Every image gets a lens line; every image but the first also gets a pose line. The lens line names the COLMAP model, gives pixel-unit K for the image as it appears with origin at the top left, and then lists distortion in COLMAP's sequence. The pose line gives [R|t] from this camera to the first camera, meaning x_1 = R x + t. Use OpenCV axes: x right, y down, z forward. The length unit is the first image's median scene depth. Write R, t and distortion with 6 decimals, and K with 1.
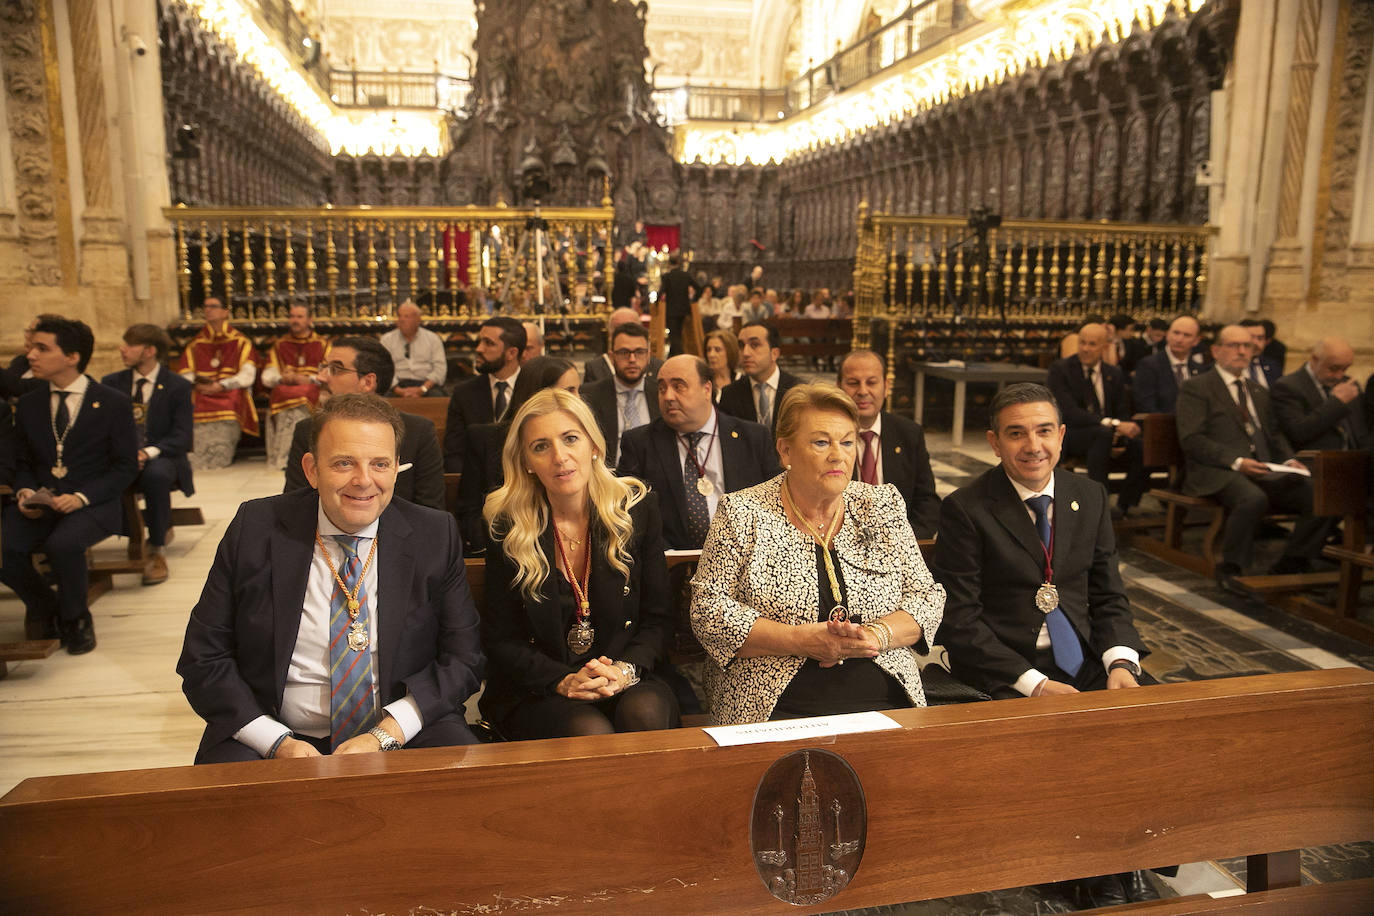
lens RADIAL K [[995.0, 0, 691.0], [0, 995.0, 466.0], [0, 0, 1]] dist [-0.073212, 0.021431]
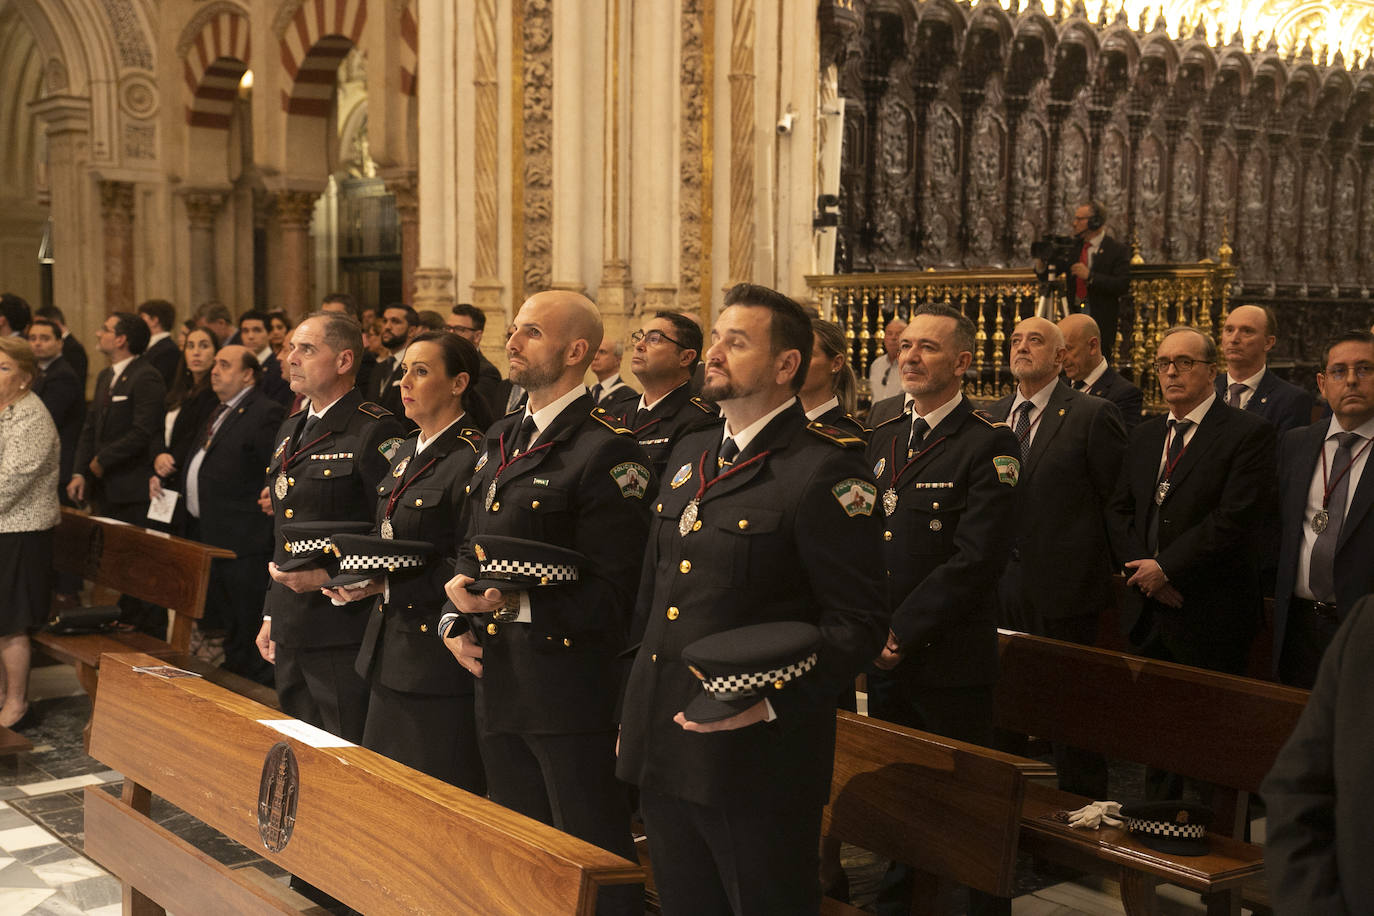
lens RADIAL K [[1677.2, 0, 794.5], [0, 1677.2, 483.3], [0, 0, 1]] dist [0.013003, 0.000000]
pose [[0.432045, 0.073656, -0.898839, 1.123332], [-0.176169, 0.984352, -0.004016, -0.053148], [0.884478, 0.160083, 0.438260, 0.296022]]
